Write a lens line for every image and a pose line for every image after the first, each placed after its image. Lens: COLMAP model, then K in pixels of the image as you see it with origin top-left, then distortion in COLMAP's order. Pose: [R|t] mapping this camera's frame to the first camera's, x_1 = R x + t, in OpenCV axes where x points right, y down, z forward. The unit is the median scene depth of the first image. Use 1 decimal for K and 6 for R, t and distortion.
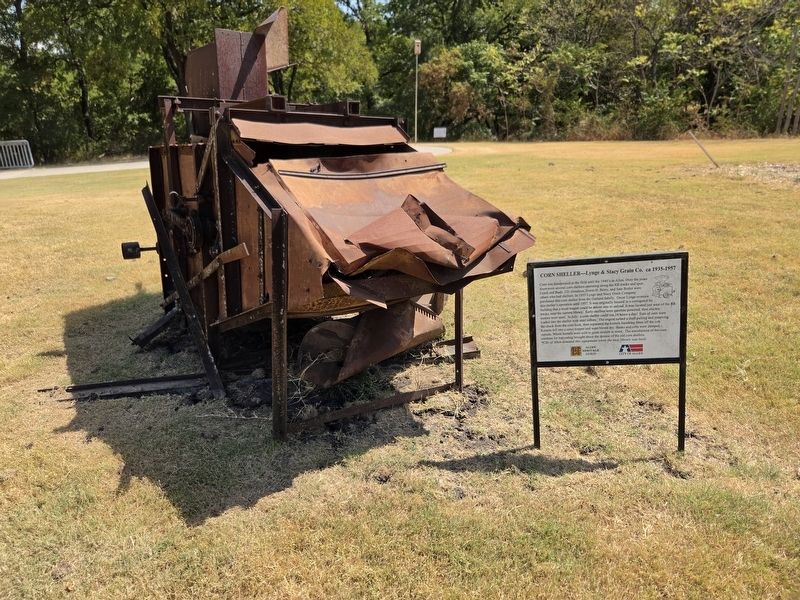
lens RADIAL K [[559.2, 0, 400.1], [0, 559.2, 295.6], [0, 0, 1]] dist [0.062152, -0.050184]
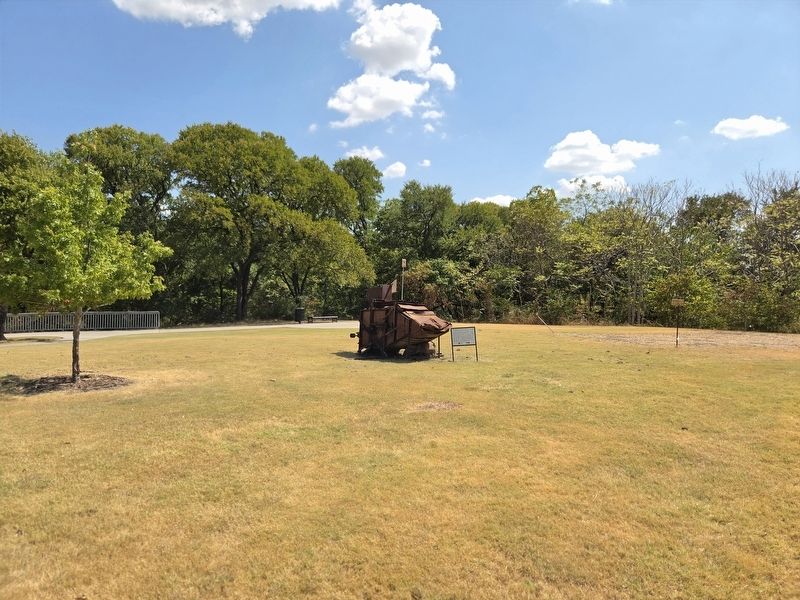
lens RADIAL K [[542.9, 0, 394.5], [0, 542.9, 290.4], [0, 0, 1]] dist [0.057990, -0.047925]
pose [[0.998407, 0.037263, 0.042355, -0.050769], [-0.021365, 0.944627, -0.327448, 0.116998], [-0.052211, 0.326022, 0.943919, -0.365299]]
